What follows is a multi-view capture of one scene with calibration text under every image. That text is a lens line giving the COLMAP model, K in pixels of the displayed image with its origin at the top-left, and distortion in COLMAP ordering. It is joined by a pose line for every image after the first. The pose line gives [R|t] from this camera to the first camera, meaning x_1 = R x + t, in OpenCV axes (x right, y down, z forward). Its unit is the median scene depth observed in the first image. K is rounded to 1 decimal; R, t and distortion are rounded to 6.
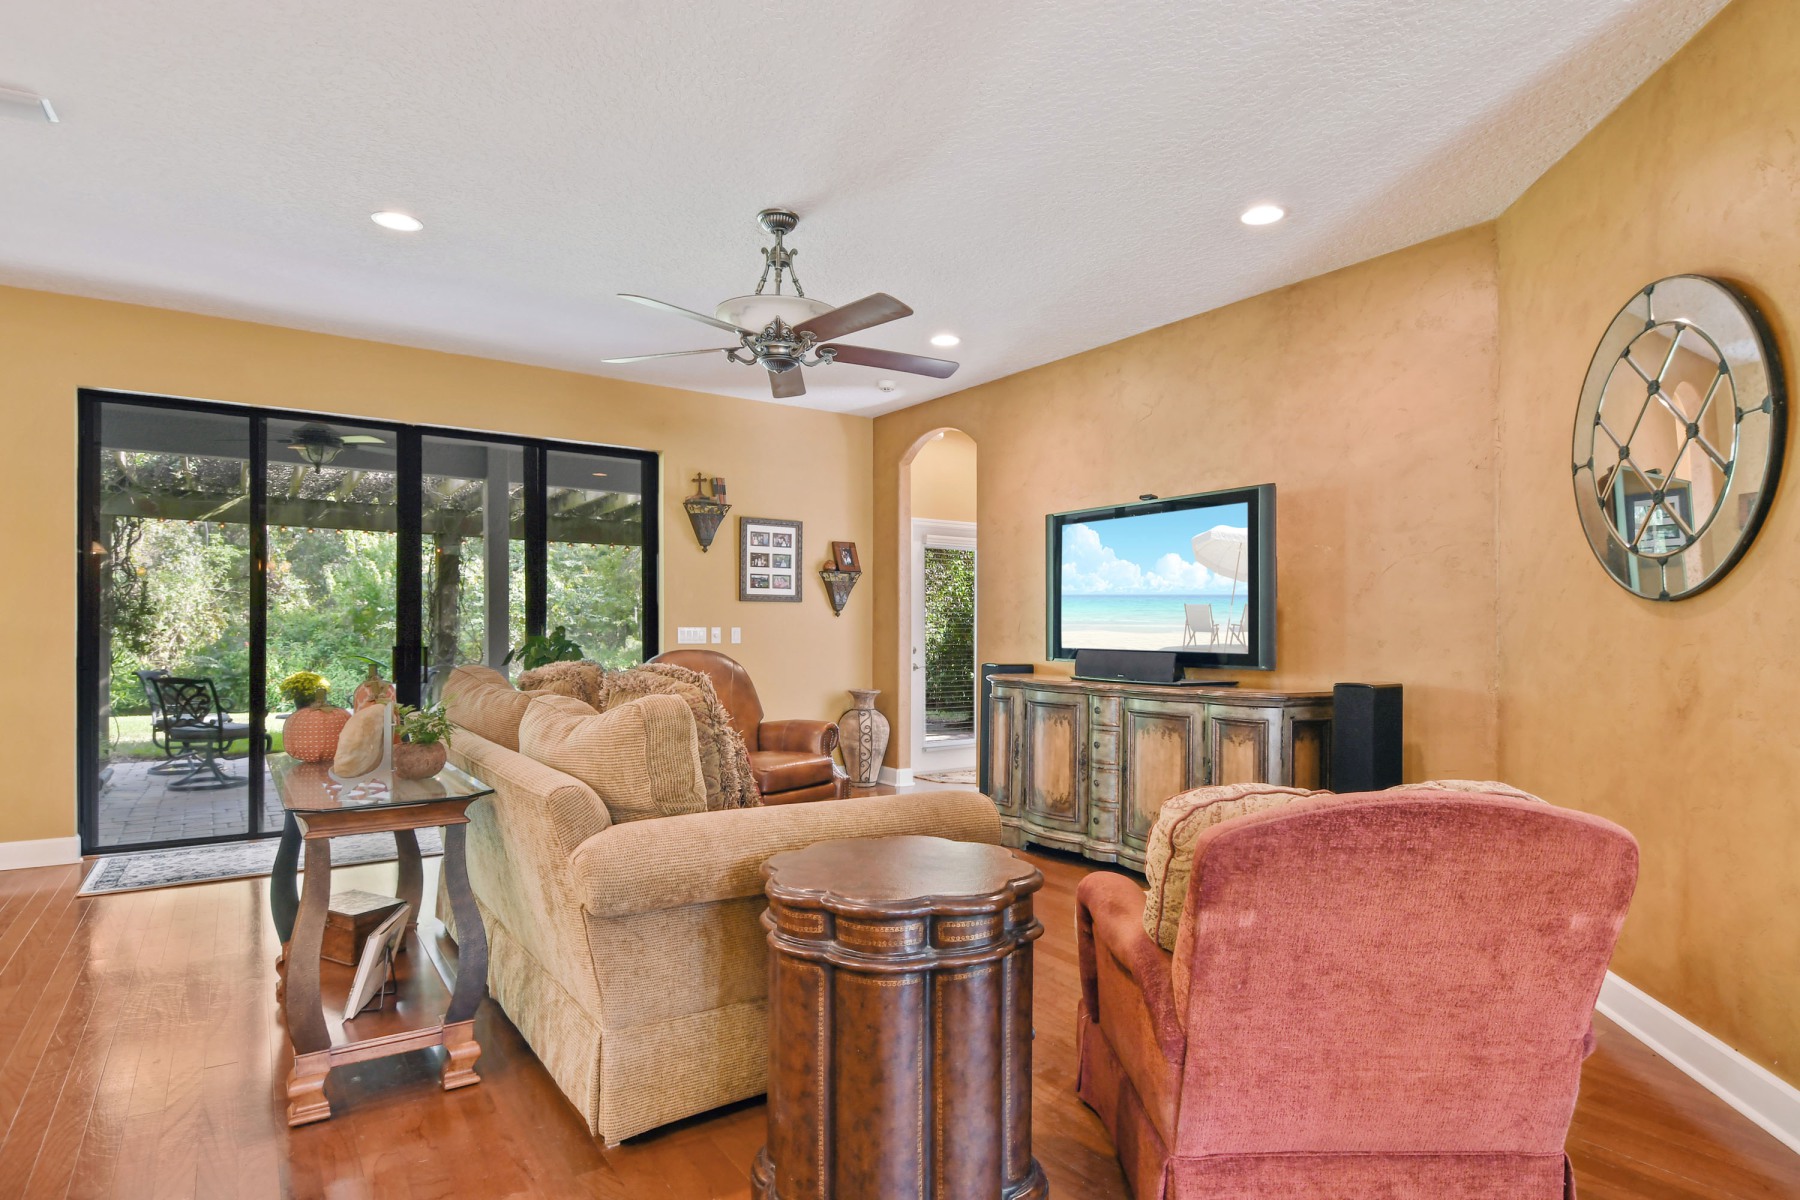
lens RADIAL K [[999.9, 0, 901.3], [0, 999.9, 610.0], [0, 0, 1]] dist [0.001555, -0.013295]
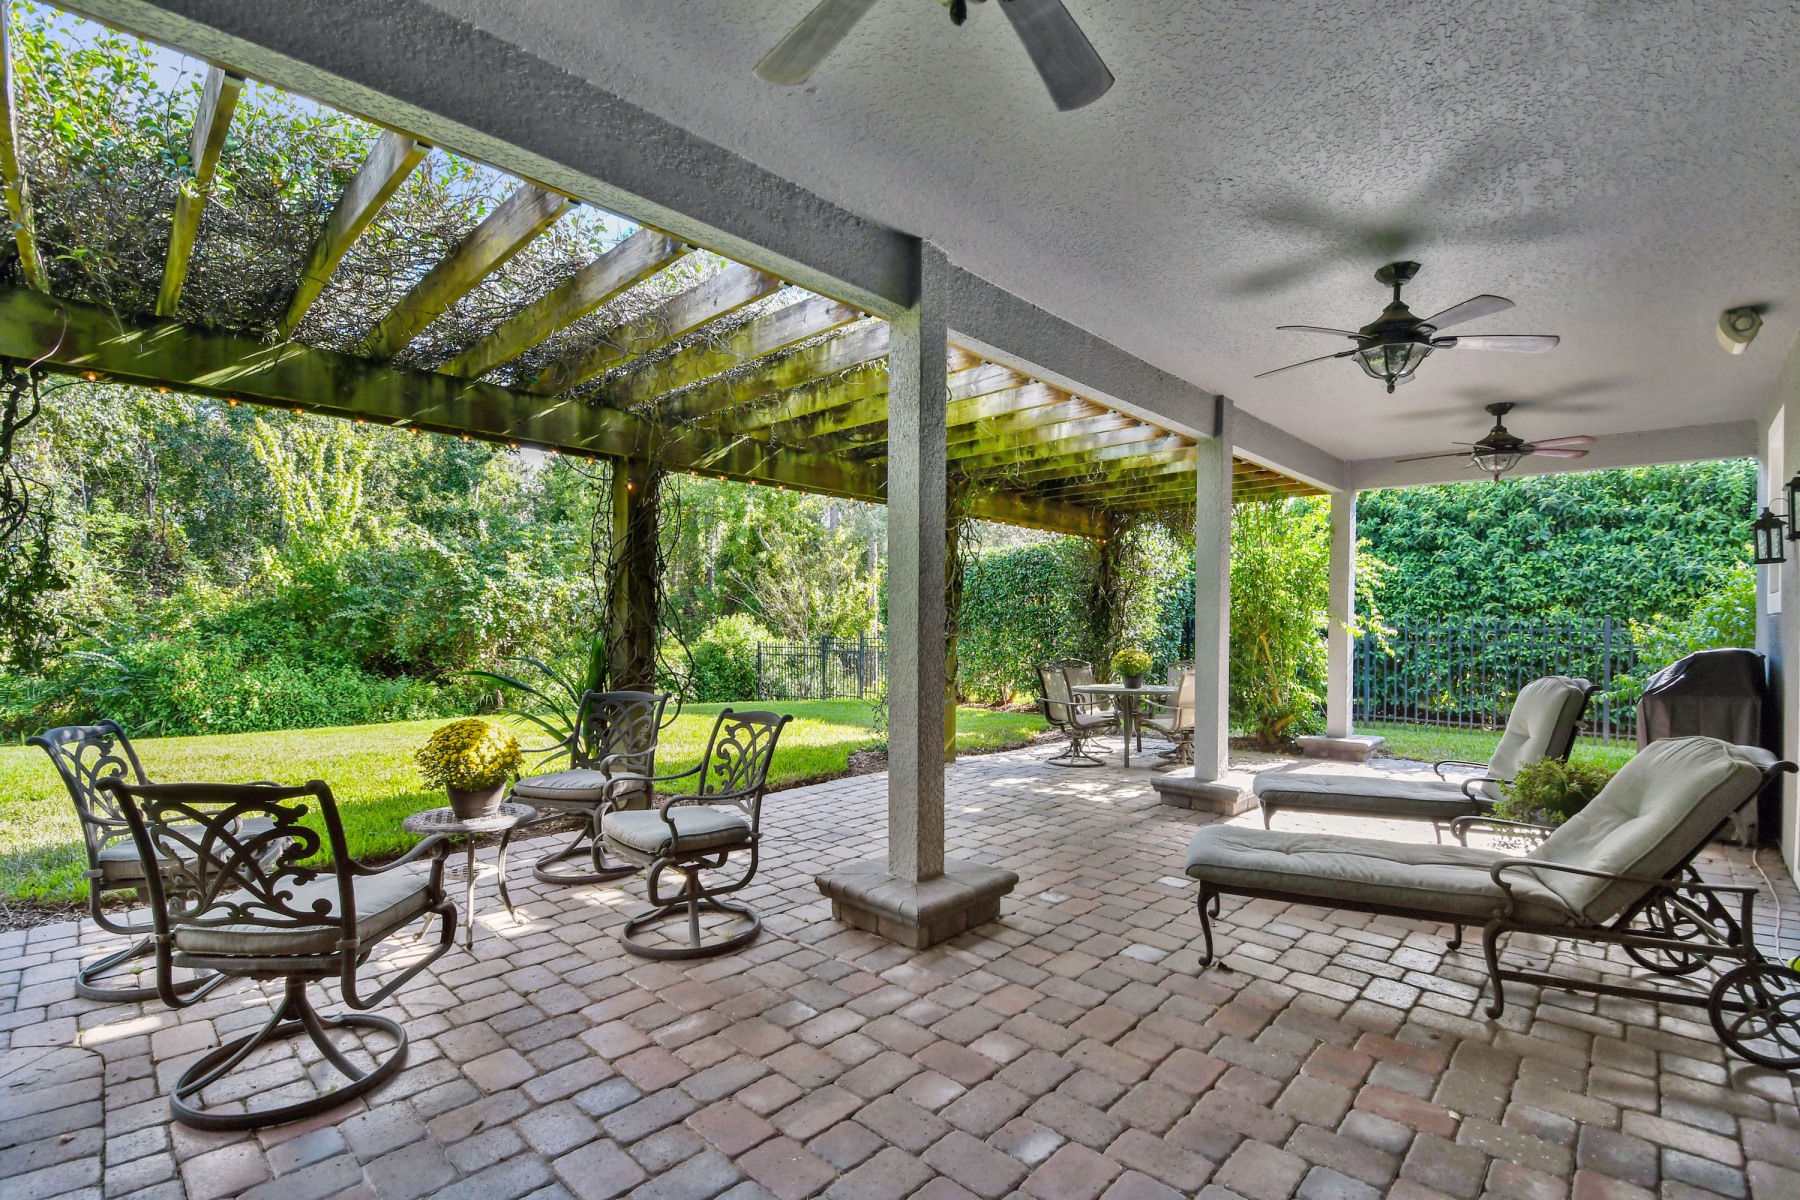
lens RADIAL K [[851.2, 0, 907.8], [0, 851.2, 610.9], [0, 0, 1]] dist [-0.014802, -0.001193]
pose [[0.983303, 0.002468, 0.181956, -0.447708], [-0.004634, 0.999923, 0.011479, 0.008268], [-0.181914, -0.012131, 0.983240, 0.561373]]
